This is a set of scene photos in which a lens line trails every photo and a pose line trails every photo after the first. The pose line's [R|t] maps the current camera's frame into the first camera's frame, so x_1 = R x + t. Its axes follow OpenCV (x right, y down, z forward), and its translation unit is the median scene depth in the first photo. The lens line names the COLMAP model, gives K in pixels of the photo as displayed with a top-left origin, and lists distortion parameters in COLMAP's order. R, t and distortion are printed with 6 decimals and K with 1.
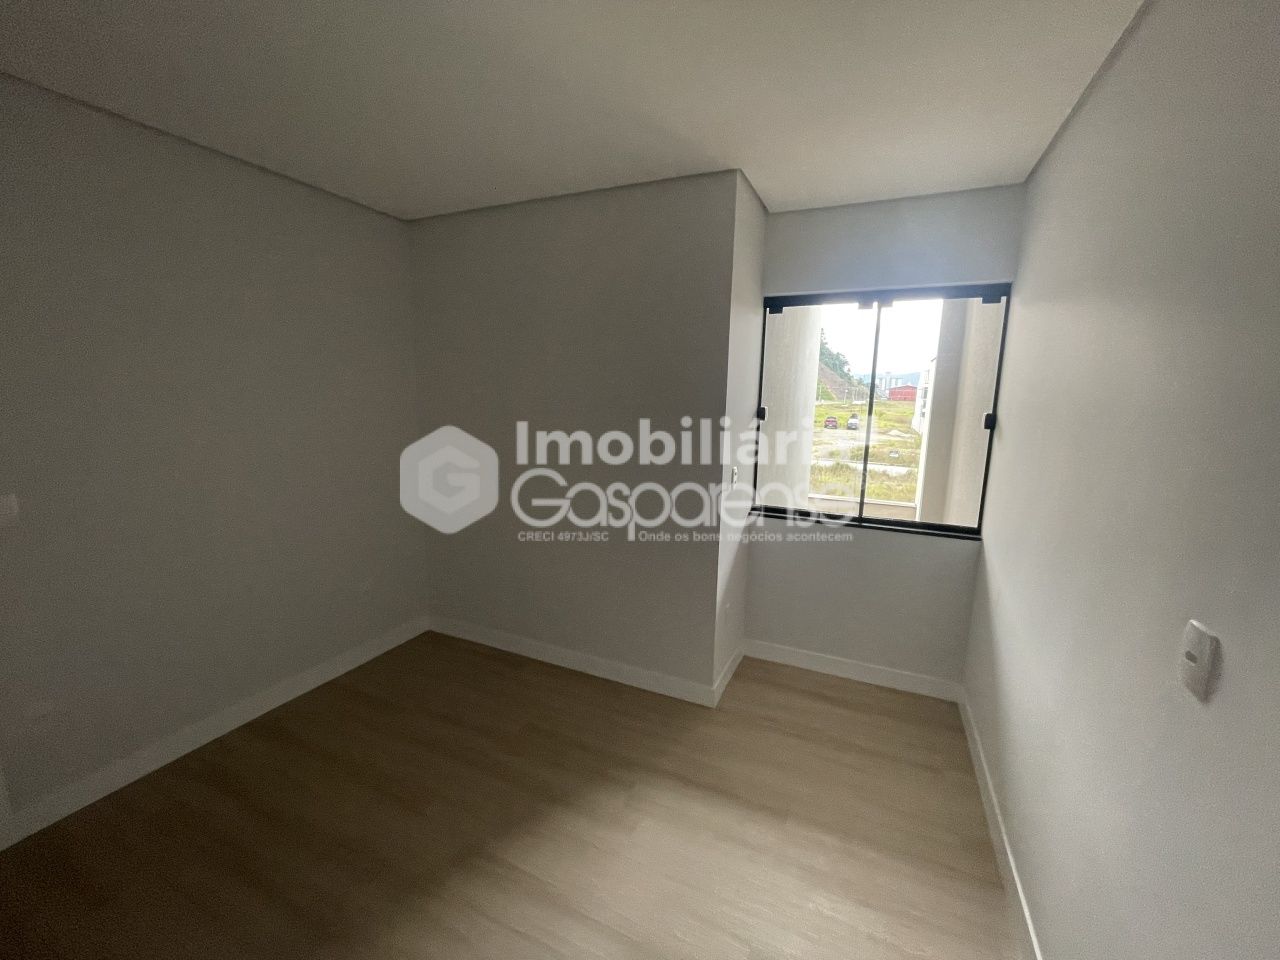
lens RADIAL K [[521.0, 0, 636.2], [0, 521.0, 476.6], [0, 0, 1]] dist [-0.003371, -0.000582]
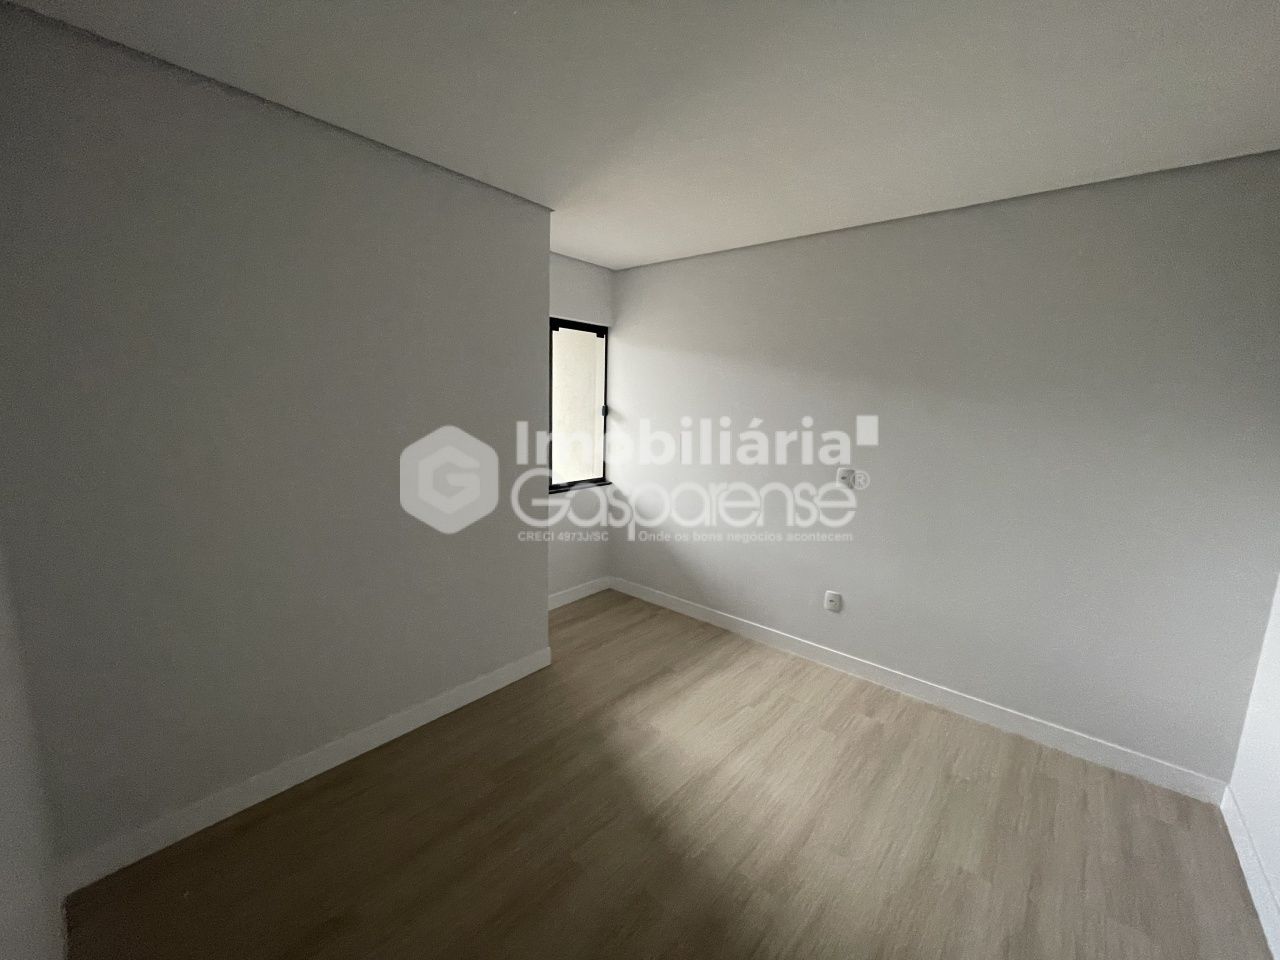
lens RADIAL K [[521.0, 0, 636.2], [0, 521.0, 476.6], [0, 0, 1]] dist [-0.003371, -0.000582]
pose [[0.279522, -0.158781, 0.946919, -0.920873], [0.144453, 0.981960, 0.122016, -0.091614], [-0.949211, 0.102679, 0.297416, 0.469912]]
